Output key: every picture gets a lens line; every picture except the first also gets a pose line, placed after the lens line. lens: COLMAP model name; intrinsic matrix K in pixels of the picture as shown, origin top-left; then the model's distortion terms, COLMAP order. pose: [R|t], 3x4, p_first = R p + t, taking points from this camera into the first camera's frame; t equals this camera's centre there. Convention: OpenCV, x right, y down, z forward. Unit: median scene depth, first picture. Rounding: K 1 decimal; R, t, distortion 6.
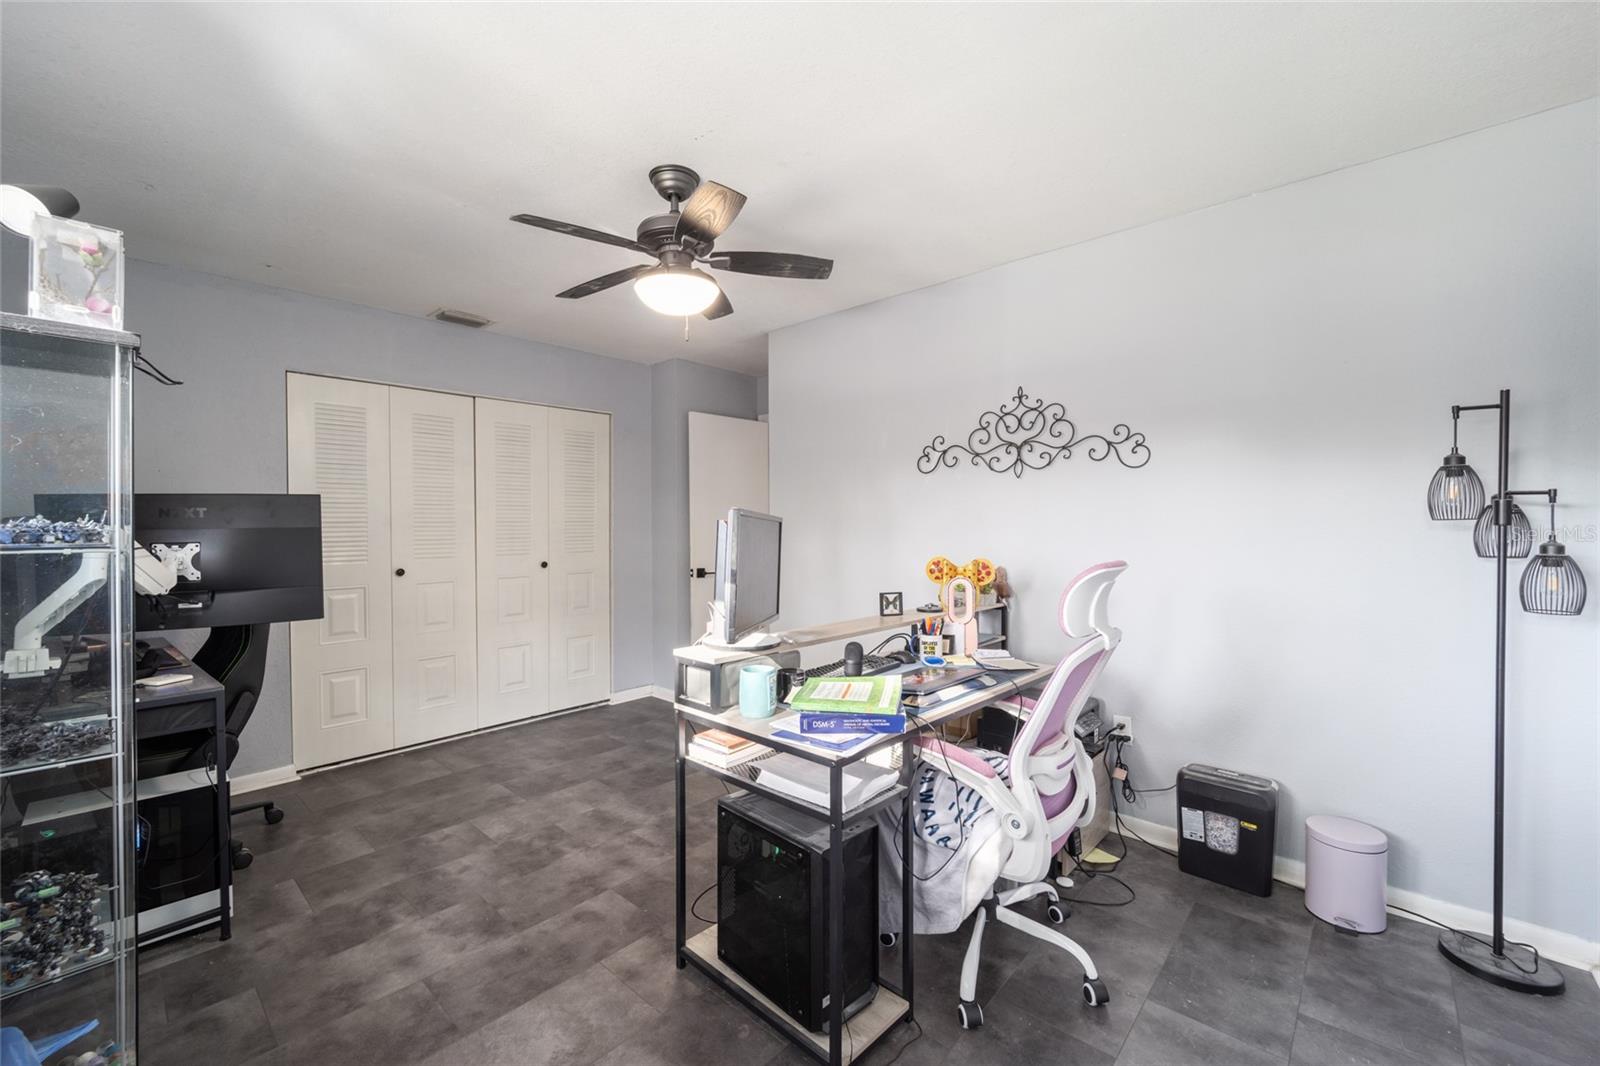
lens RADIAL K [[648.2, 0, 794.8], [0, 648.2, 526.6], [0, 0, 1]] dist [-0.001063, -0.004871]
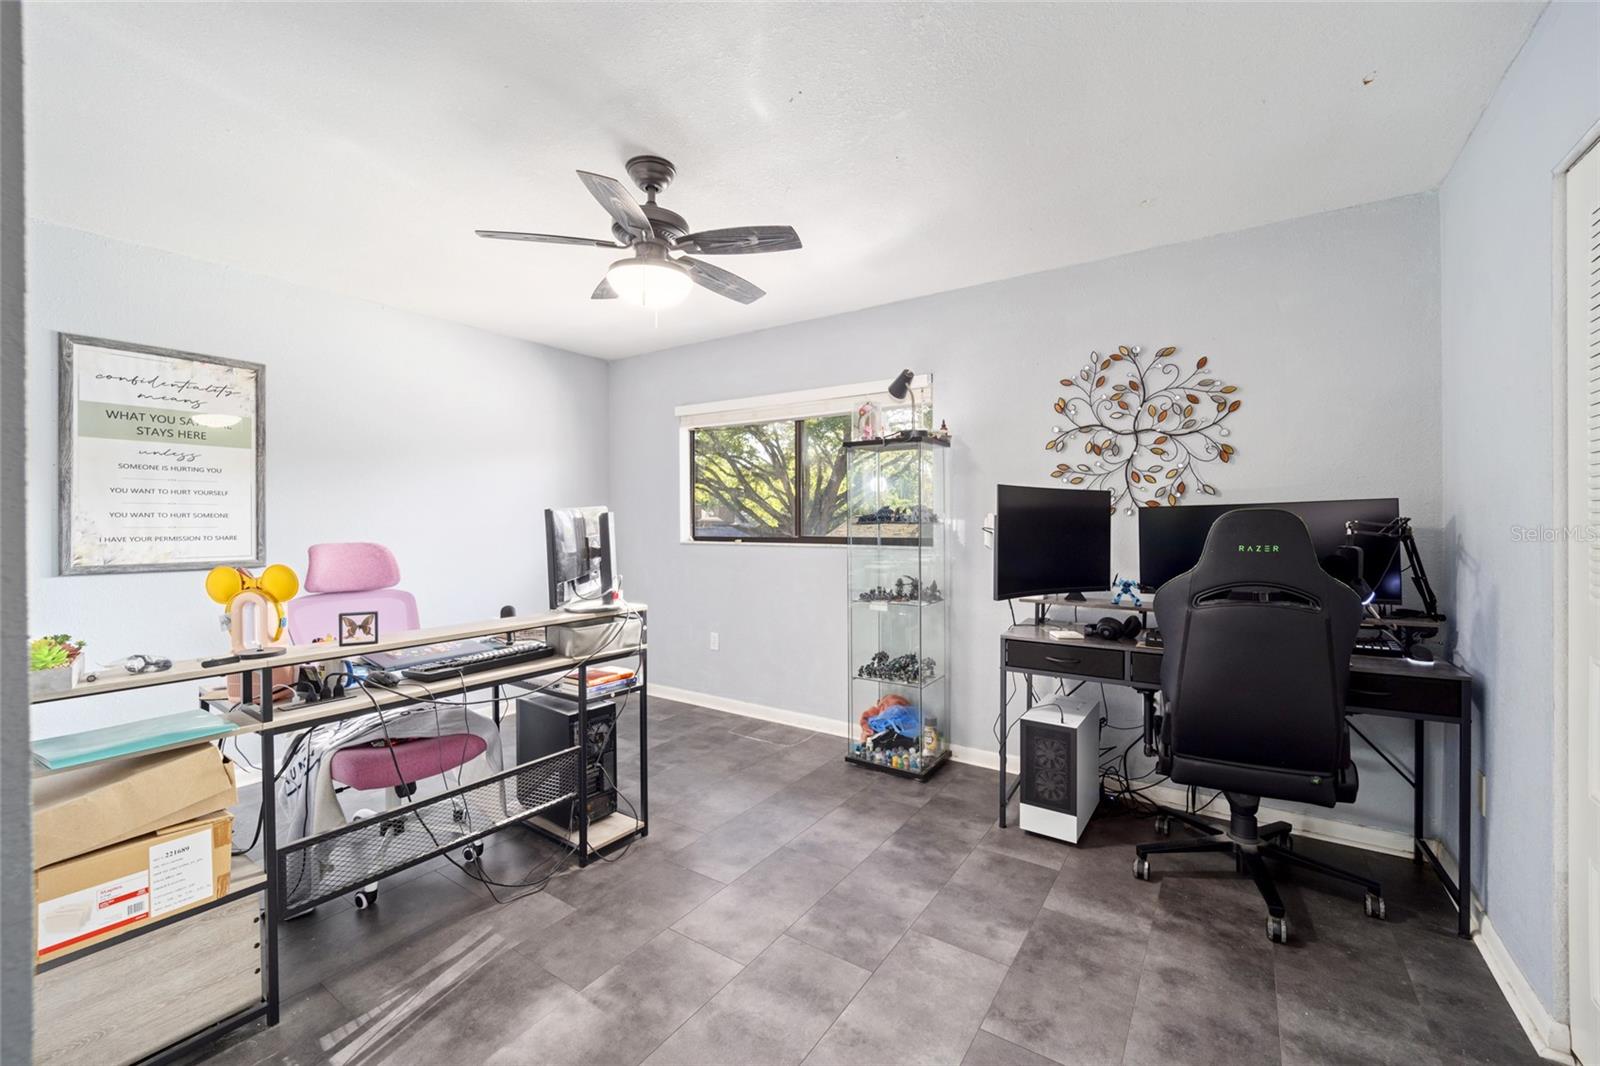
lens RADIAL K [[648.2, 0, 803.3], [0, 648.2, 521.7], [0, 0, 1]] dist [-0.001063, -0.004871]
pose [[-0.988876, 0.009206, -0.148460, -0.234512], [0.007124, 0.999869, 0.014552, -0.003654], [0.148574, 0.013332, -0.988811, 1.810202]]
